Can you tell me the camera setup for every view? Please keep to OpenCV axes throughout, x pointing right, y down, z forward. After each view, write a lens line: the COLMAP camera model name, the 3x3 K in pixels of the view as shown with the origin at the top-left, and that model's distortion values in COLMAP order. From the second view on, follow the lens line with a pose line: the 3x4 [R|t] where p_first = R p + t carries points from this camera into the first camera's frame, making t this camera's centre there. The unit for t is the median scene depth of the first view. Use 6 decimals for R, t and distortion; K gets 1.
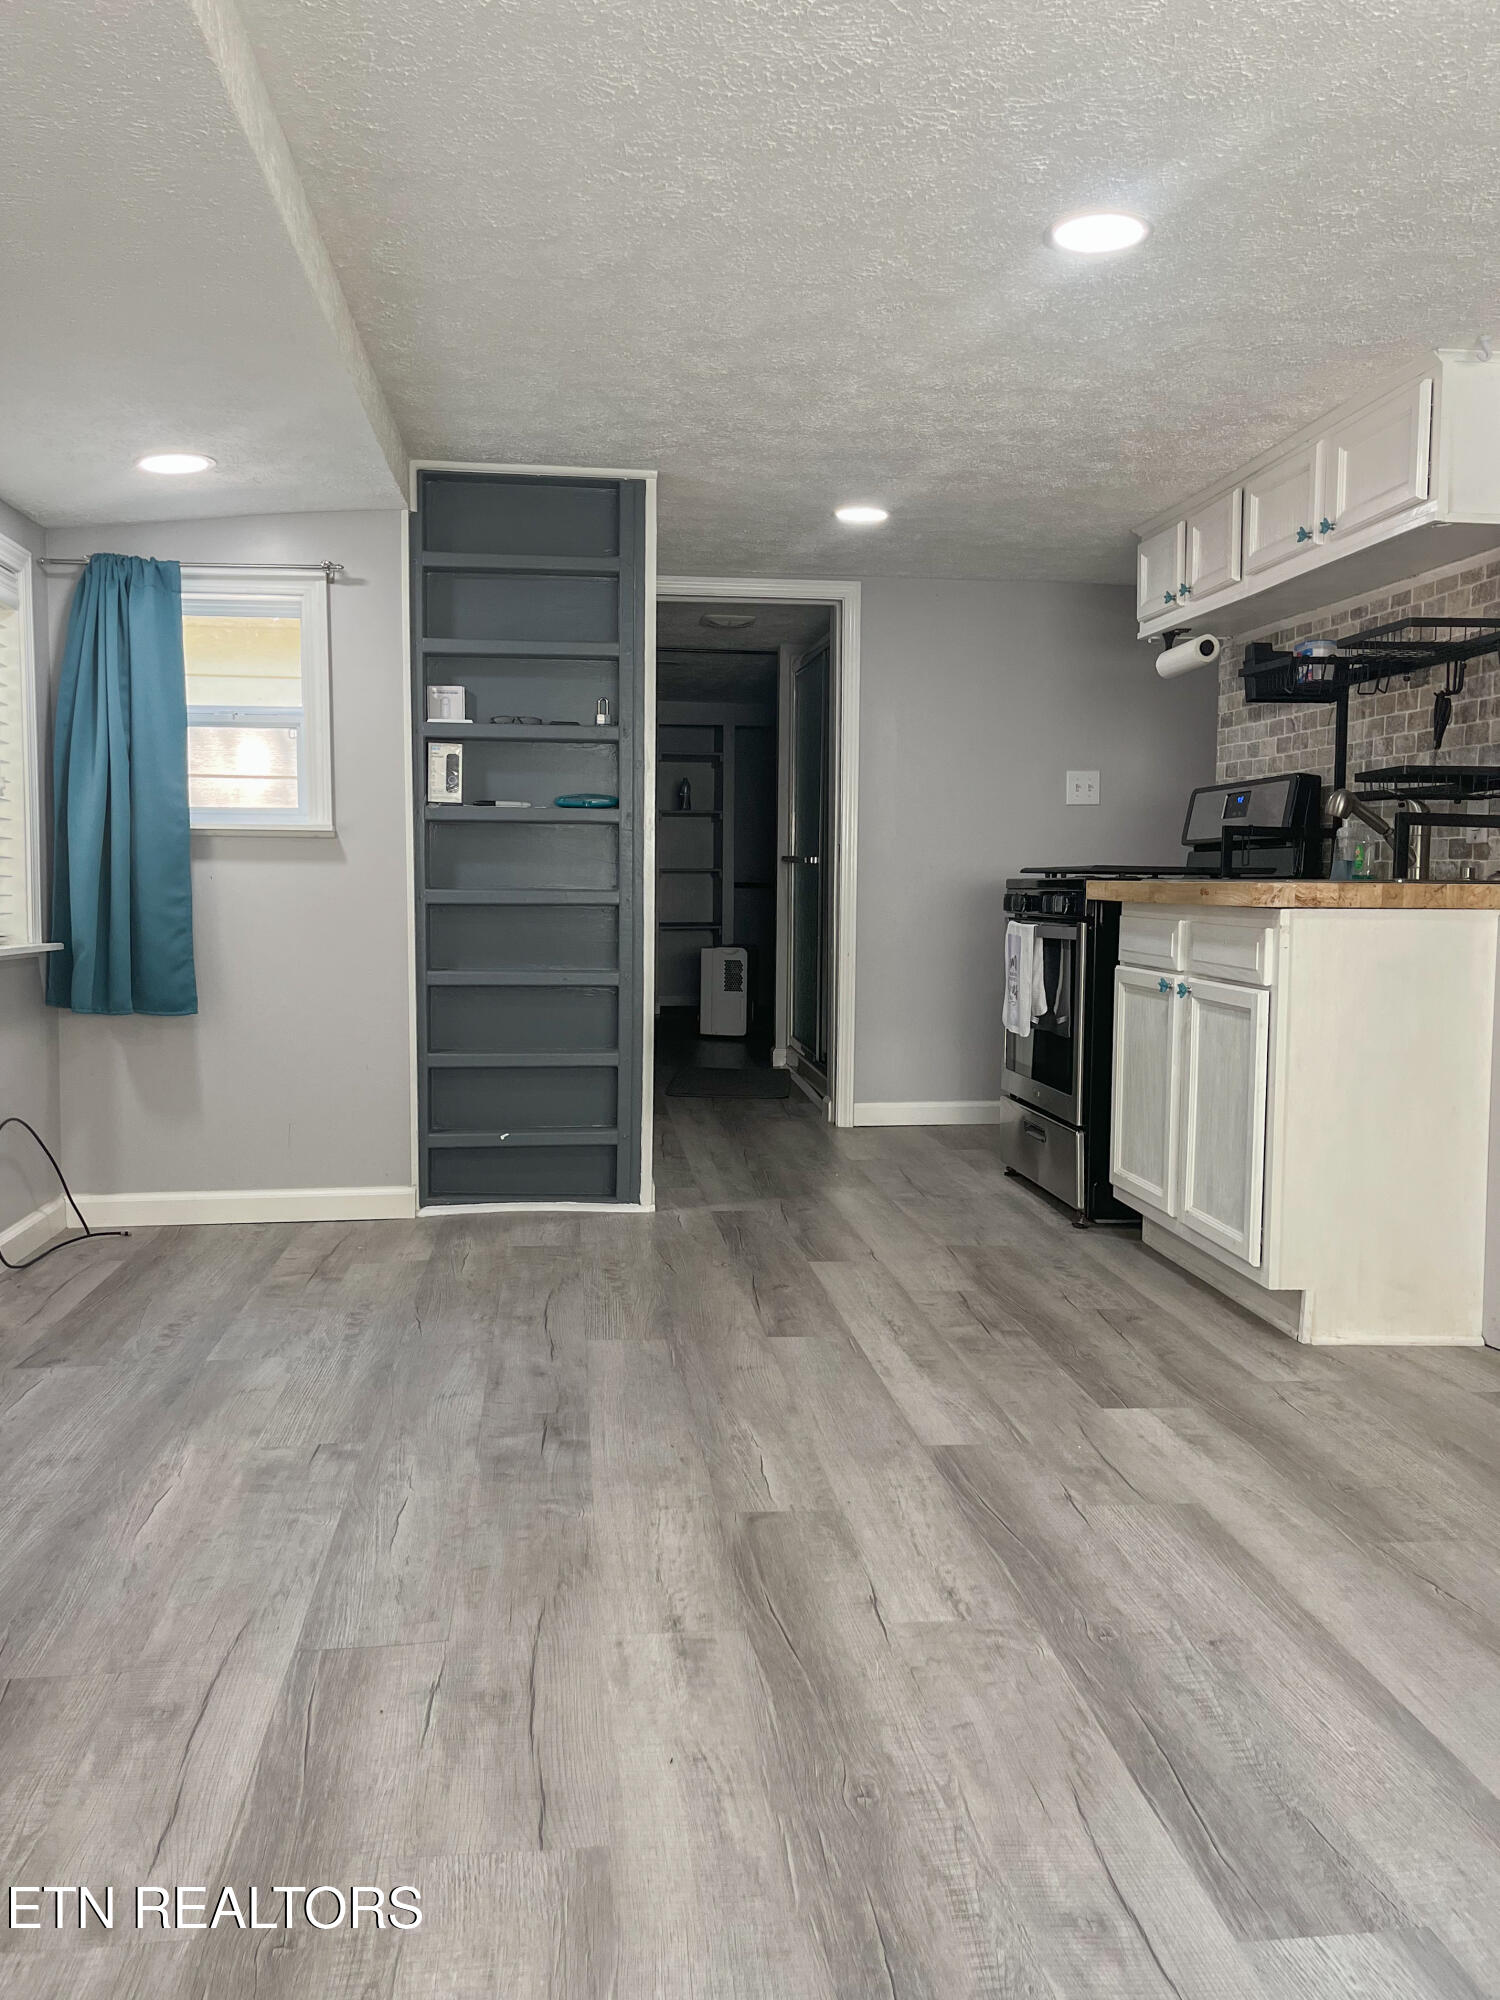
lens RADIAL K [[1522.1, 0, 748.0], [0, 1522.1, 996.1], [0, 0, 1]] dist [-0.003295, -0.000550]
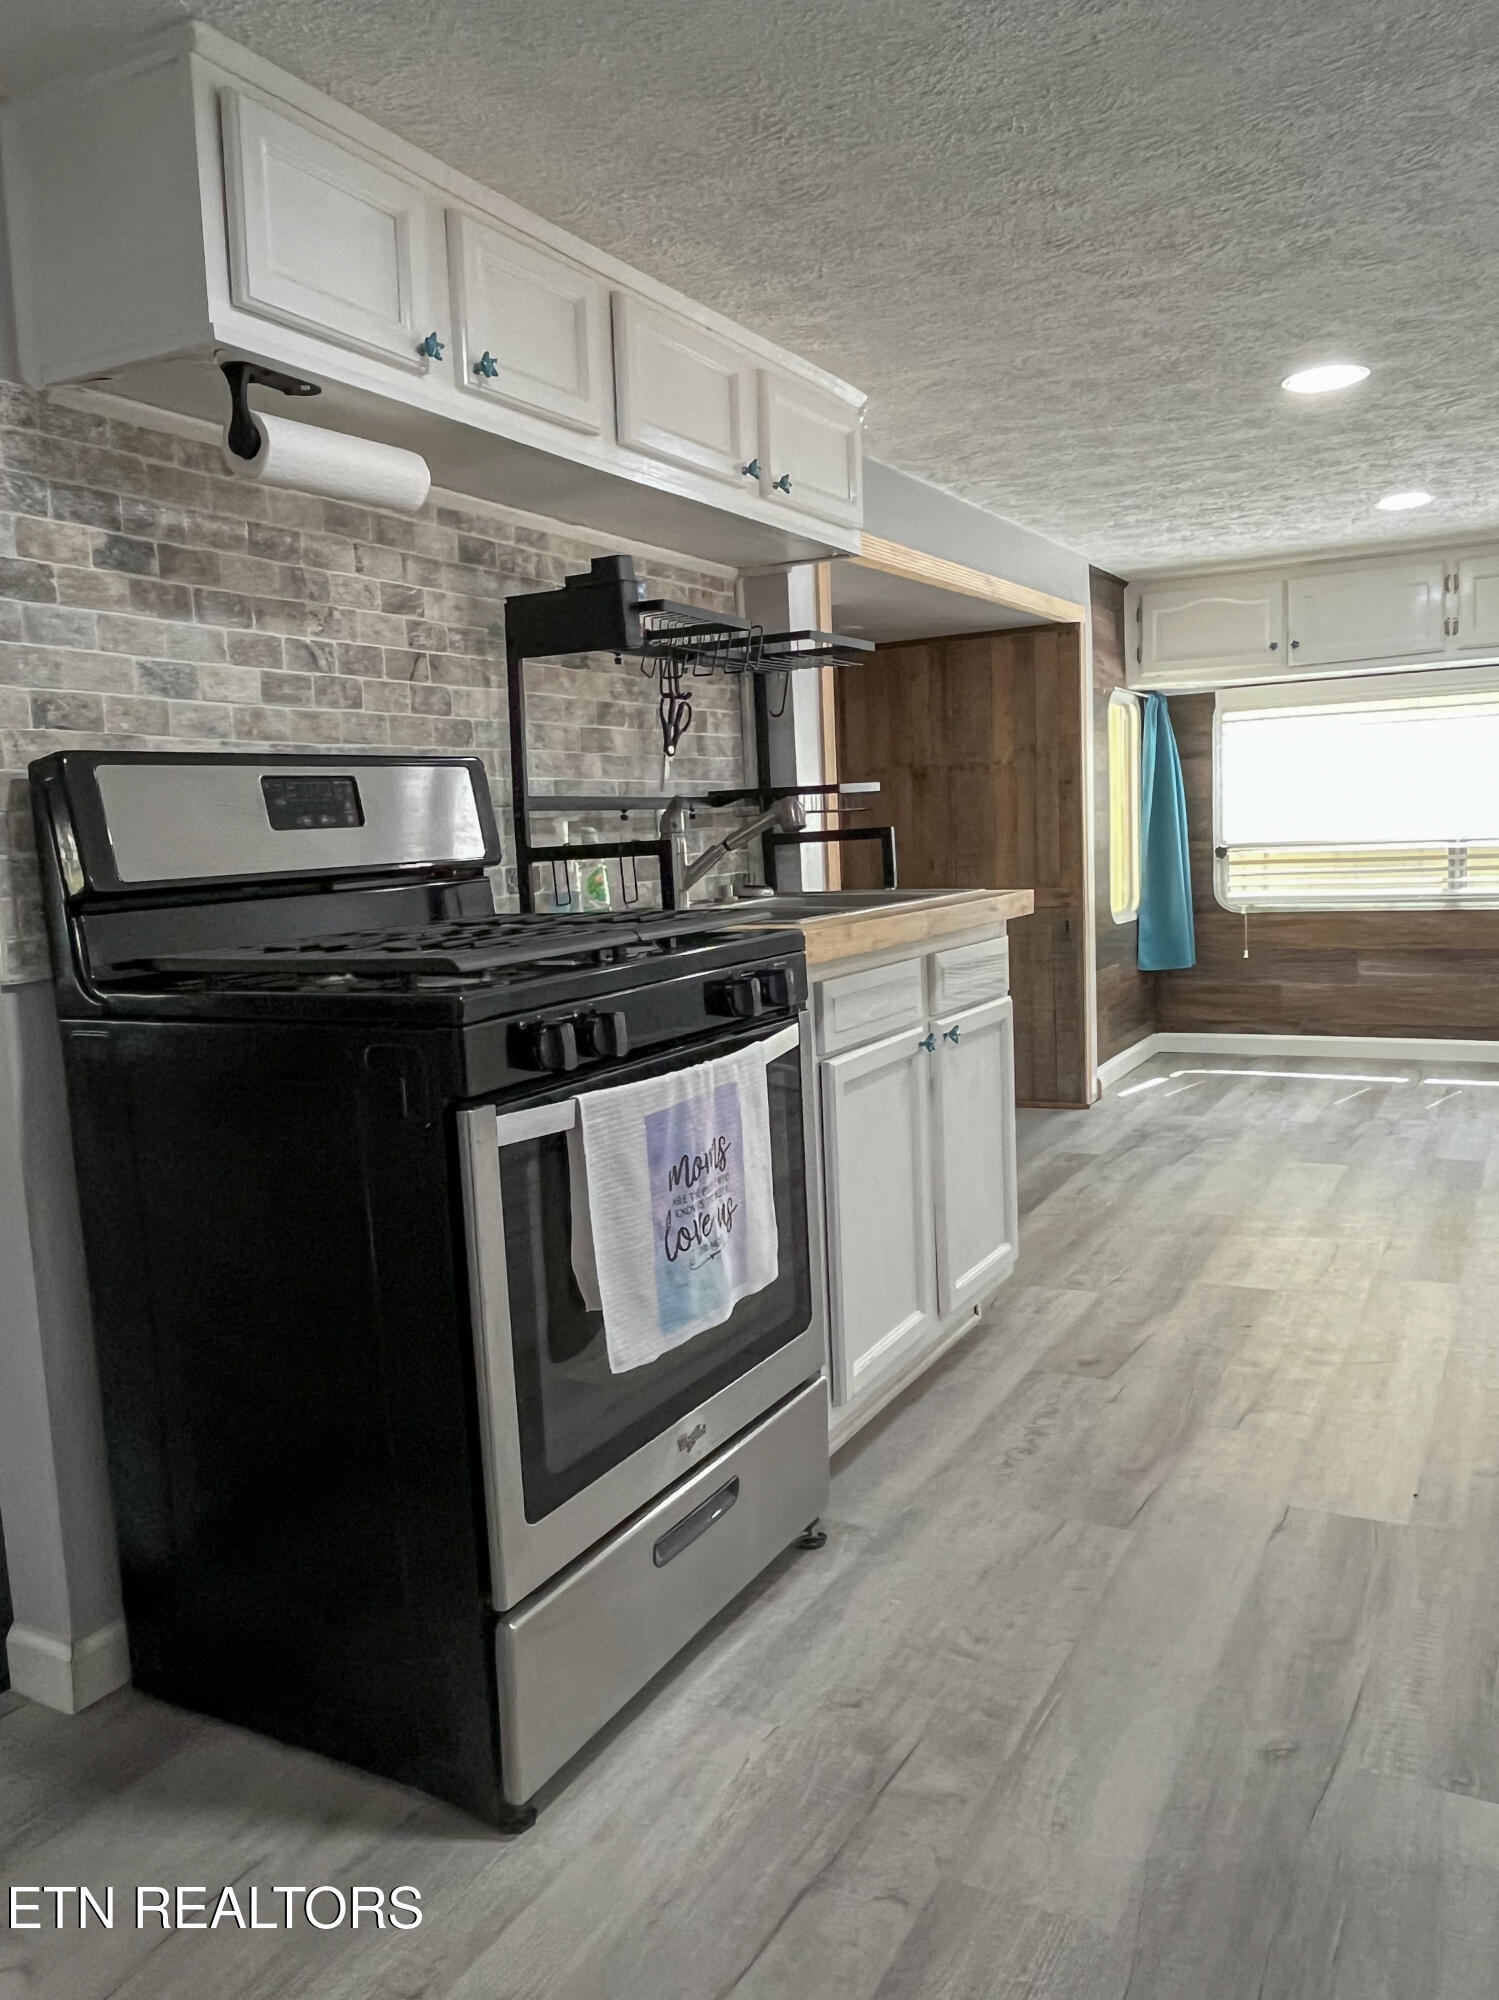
lens RADIAL K [[1469.3, 0, 751.2], [0, 1469.3, 995.0], [0, 0, 1]] dist [0.005635, -0.008575]
pose [[-0.813609, -0.041582, 0.579924, -0.112493], [0.082370, 0.979135, 0.185769, -0.235942], [-0.575549, 0.198911, -0.793208, 2.186600]]
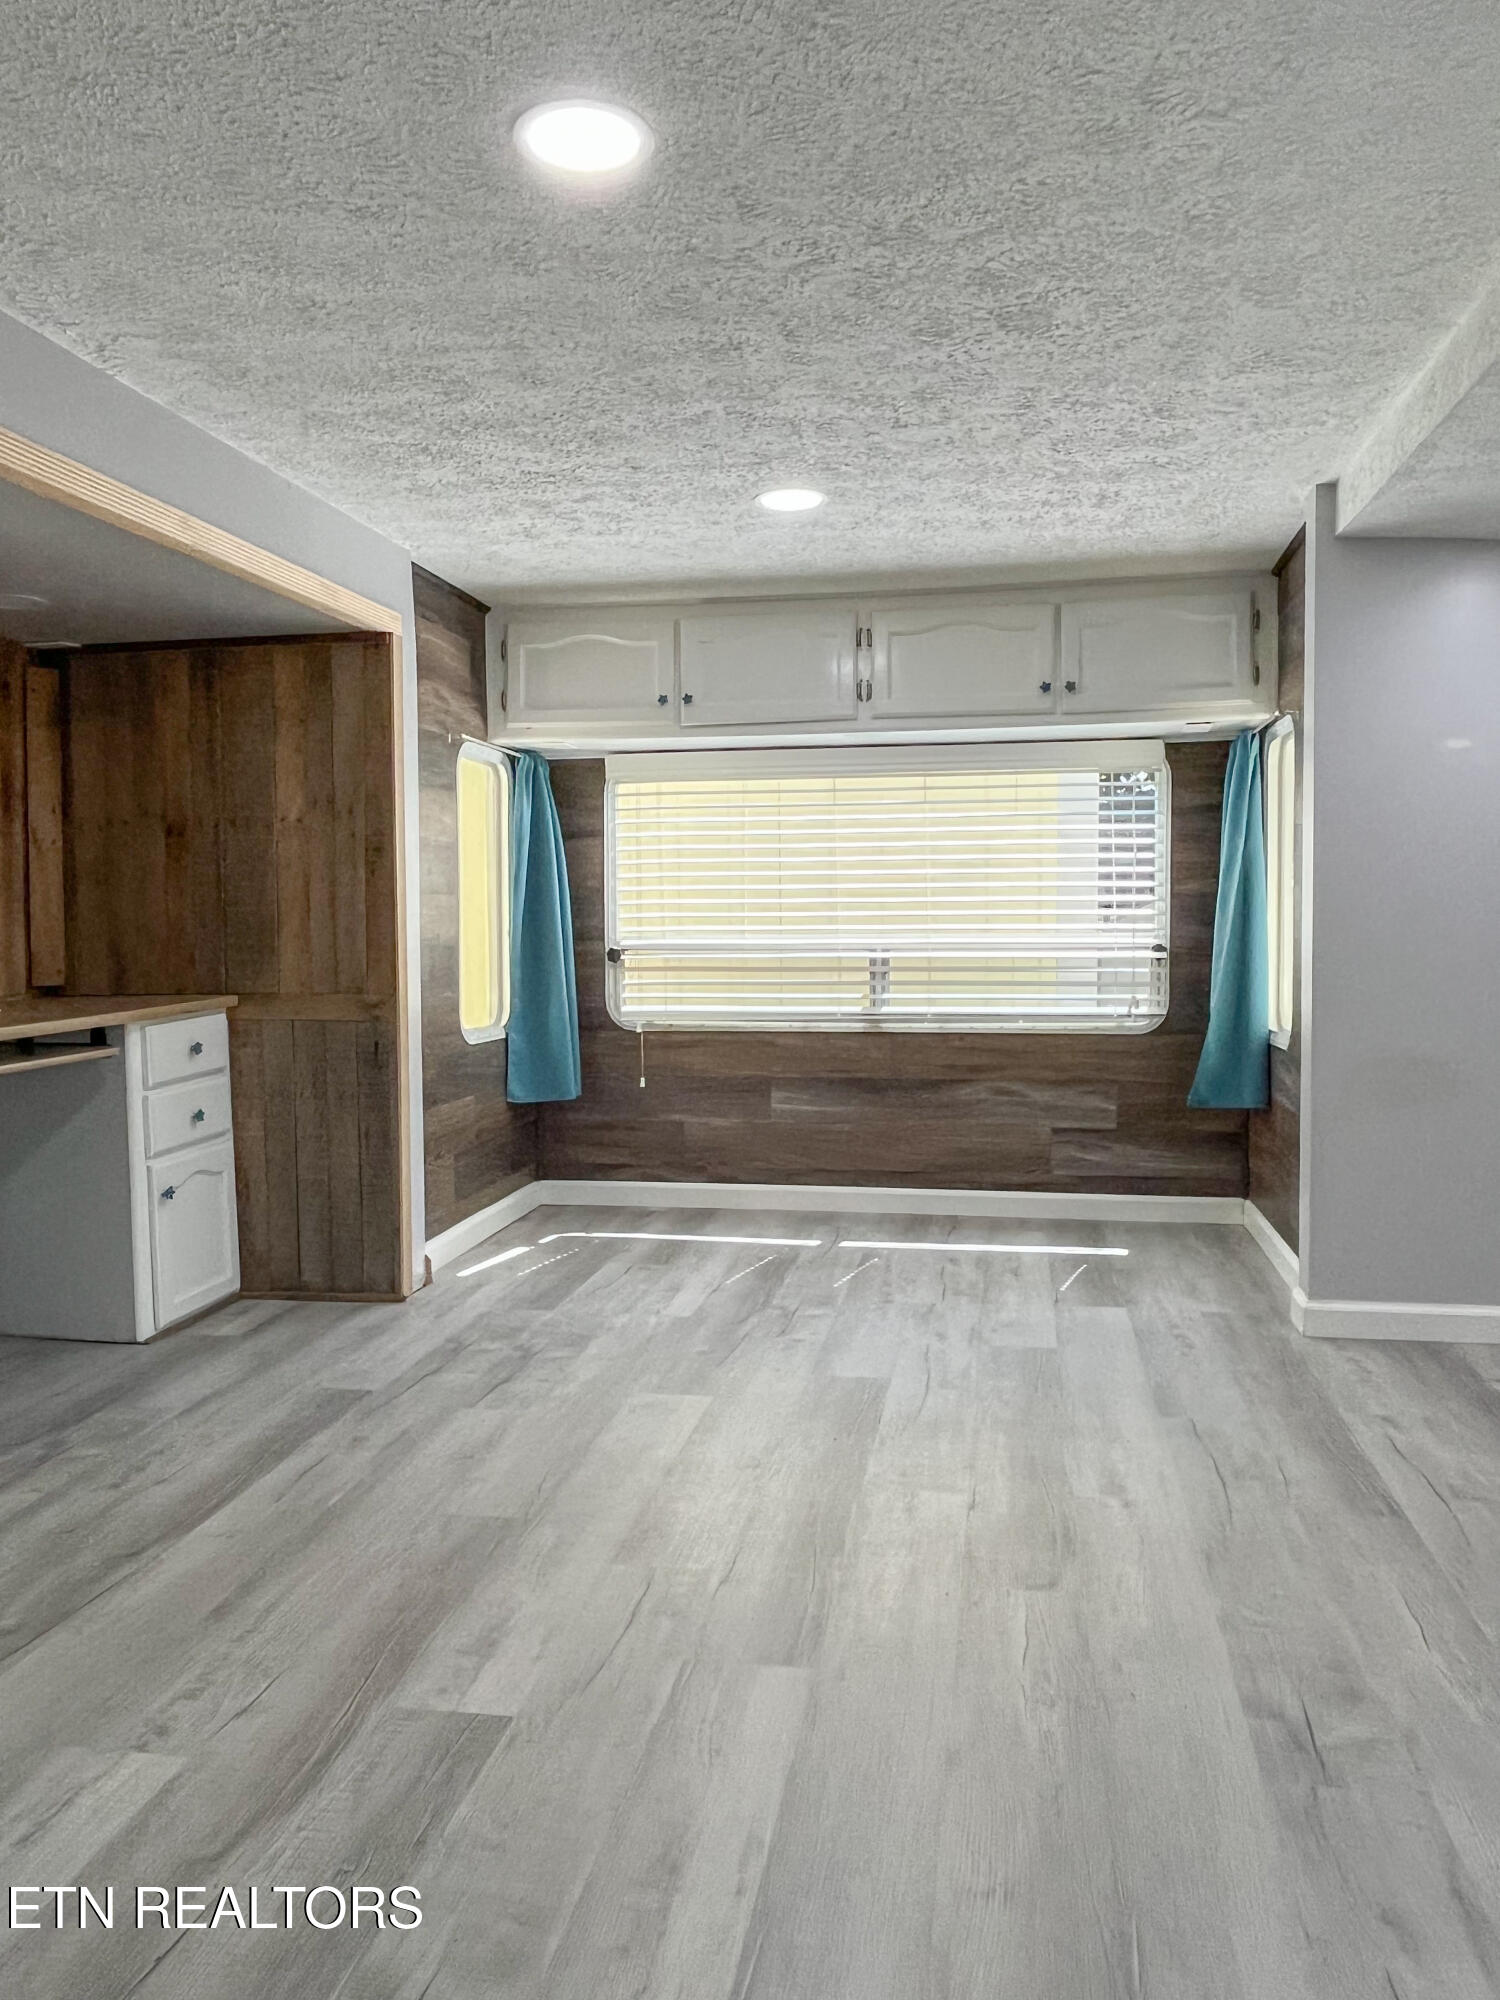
lens RADIAL K [[1469.3, 0, 758.3], [0, 1469.3, 999.3], [0, 0, 1]] dist [0.005635, -0.008575]
pose [[-0.958929, -0.020528, 0.282902, -0.065648], [0.018376, 0.990786, 0.134181, -0.154020], [-0.283050, 0.133869, -0.949717, 1.583386]]
